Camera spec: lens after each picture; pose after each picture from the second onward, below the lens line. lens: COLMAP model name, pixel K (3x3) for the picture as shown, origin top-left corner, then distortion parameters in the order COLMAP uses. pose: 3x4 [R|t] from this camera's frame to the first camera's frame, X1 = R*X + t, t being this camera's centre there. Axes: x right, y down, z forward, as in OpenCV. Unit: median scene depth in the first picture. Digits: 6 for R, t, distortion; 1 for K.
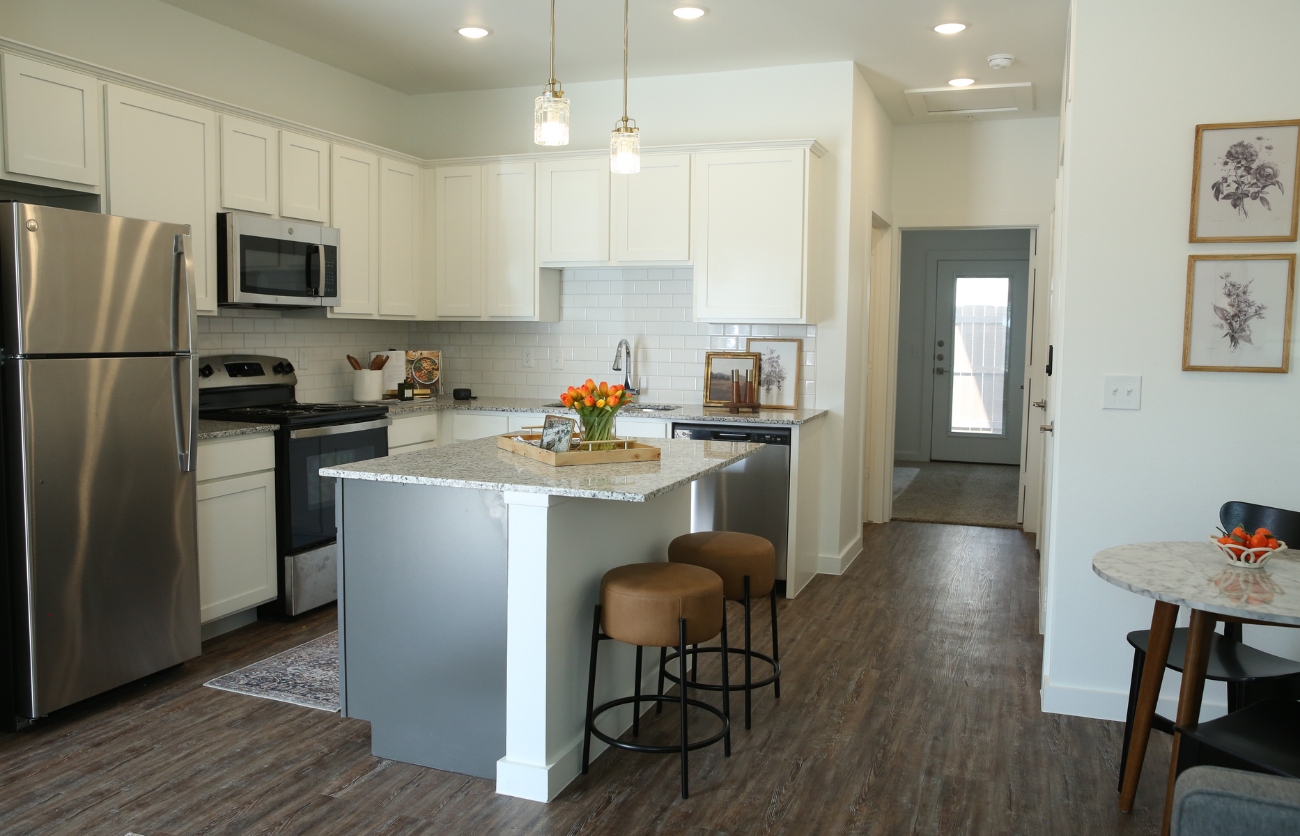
lens RADIAL K [[1112.5, 0, 648.7], [0, 1112.5, 416.7], [0, 0, 1]] dist [-0.009446, 0.036158]
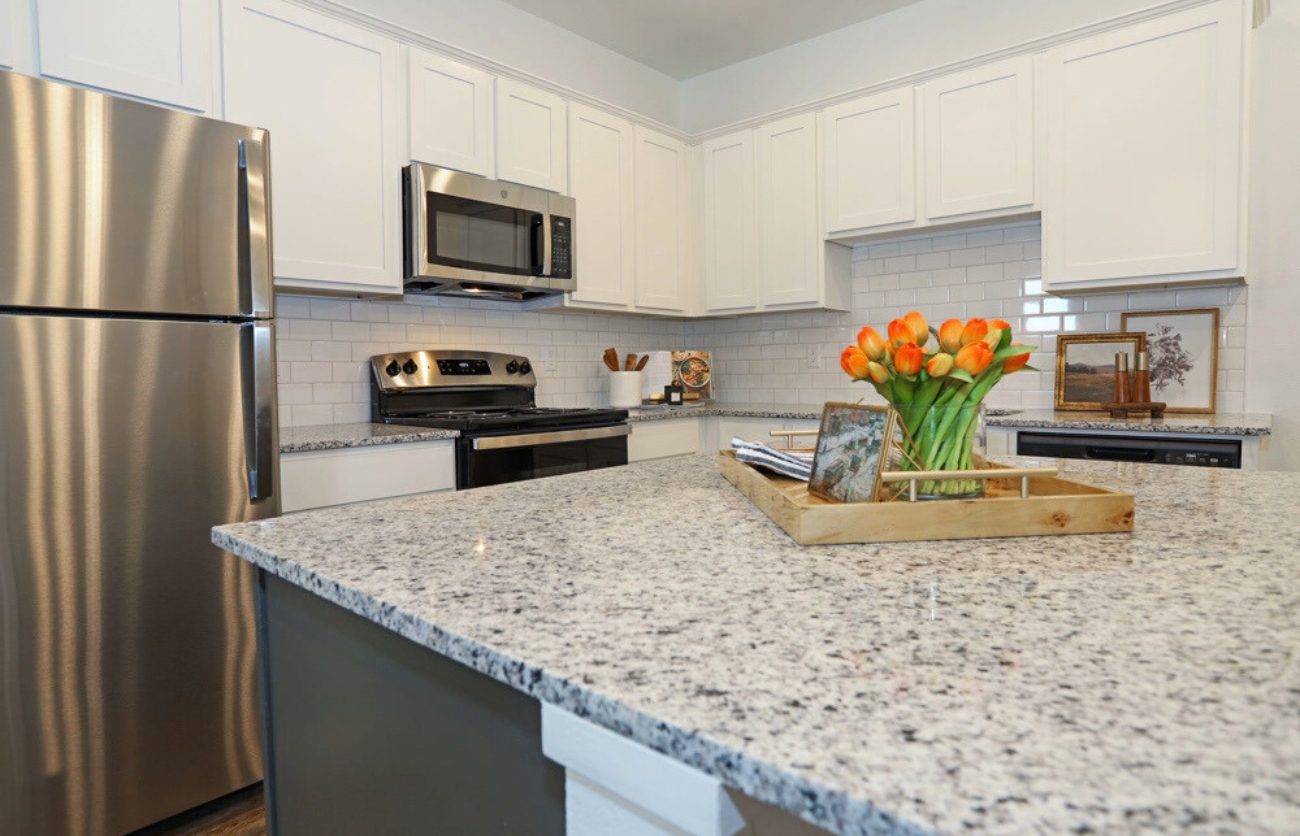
lens RADIAL K [[718.6, 0, 647.6], [0, 718.6, 385.4], [0, 0, 1]] dist [-0.001705, -0.000117]
pose [[0.931674, -0.020364, -0.362724, -0.031551], [-0.003254, 0.997920, -0.064384, 0.006543], [0.363280, 0.061165, 0.929670, 0.509707]]
